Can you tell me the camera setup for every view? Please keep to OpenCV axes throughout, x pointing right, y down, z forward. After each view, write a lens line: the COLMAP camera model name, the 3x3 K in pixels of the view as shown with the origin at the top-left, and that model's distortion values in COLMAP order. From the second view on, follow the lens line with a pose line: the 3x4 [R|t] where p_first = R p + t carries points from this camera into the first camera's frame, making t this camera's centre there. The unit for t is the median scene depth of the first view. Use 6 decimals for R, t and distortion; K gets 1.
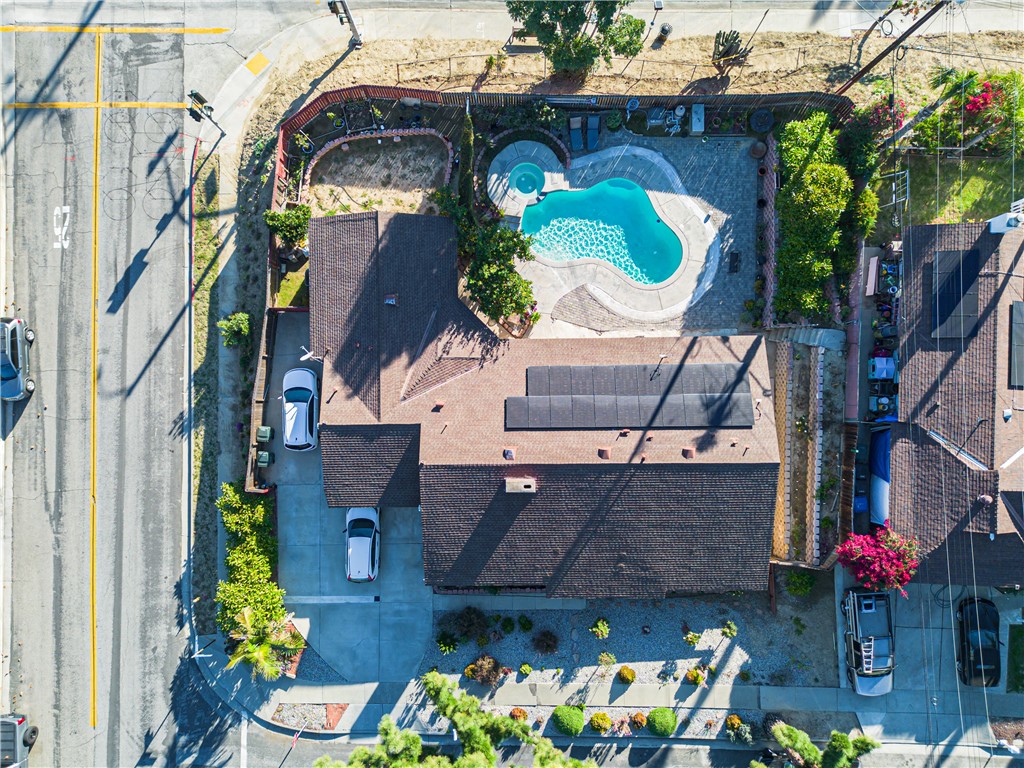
lens RADIAL K [[705.6, 0, 504.0], [0, 705.6, 381.9], [0, 0, 1]] dist [0.067798, -0.059831]
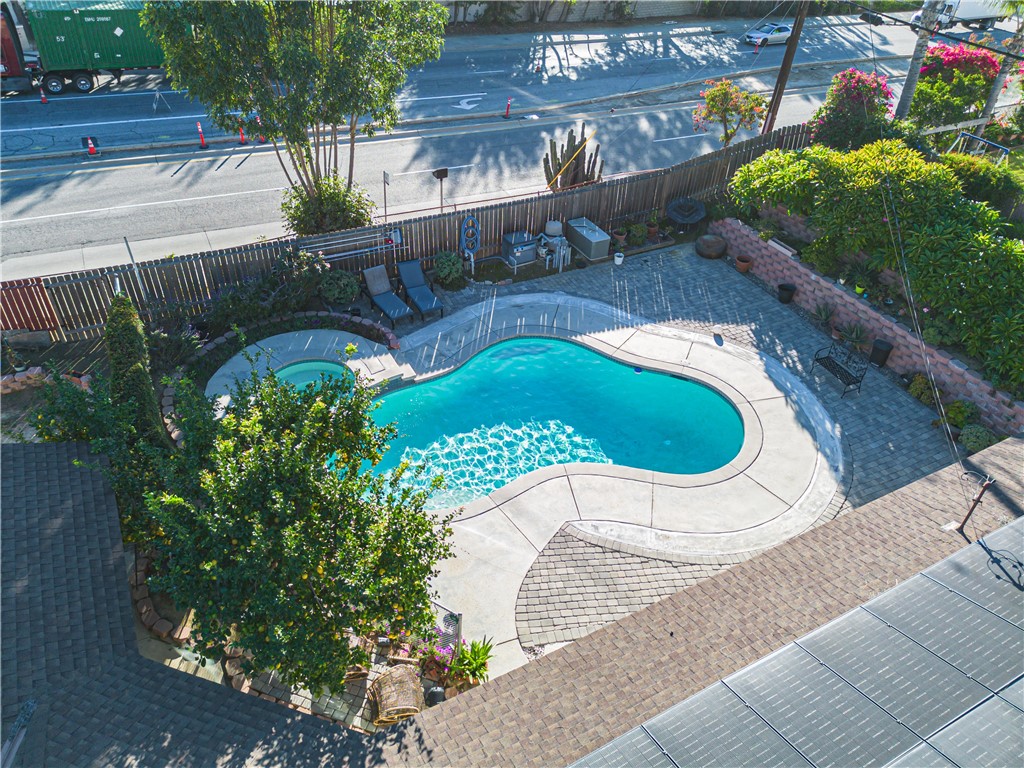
lens RADIAL K [[718.6, 0, 503.0], [0, 718.6, 388.8], [0, 0, 1]] dist [0.068649, -0.067772]
pose [[0.889327, -0.260353, 0.375919, -0.024808], [0.455515, 0.576403, -0.678429, 0.044467], [-0.040050, 0.774581, 0.631205, 0.738753]]
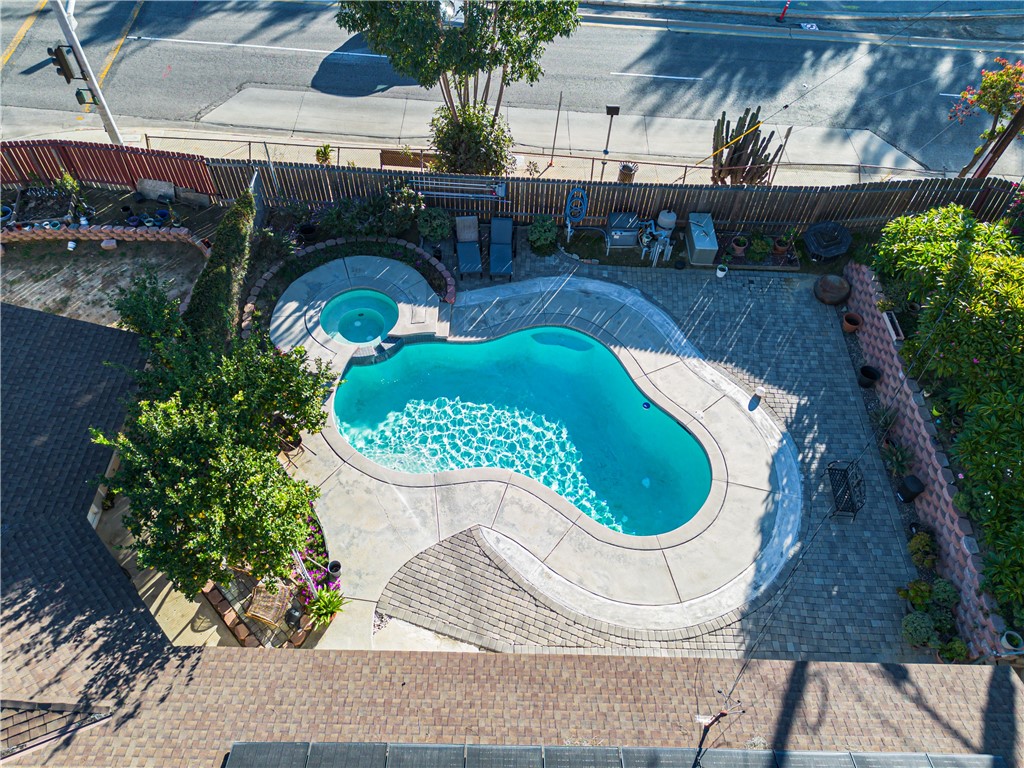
lens RADIAL K [[705.6, 0, 504.0], [0, 705.6, 381.9], [0, 0, 1]] dist [0.067798, -0.059831]
pose [[0.999183, 0.037991, 0.013783, 0.123022], [-0.022774, 0.811048, -0.584536, 0.024104], [-0.033386, 0.583745, 0.811251, 0.640958]]
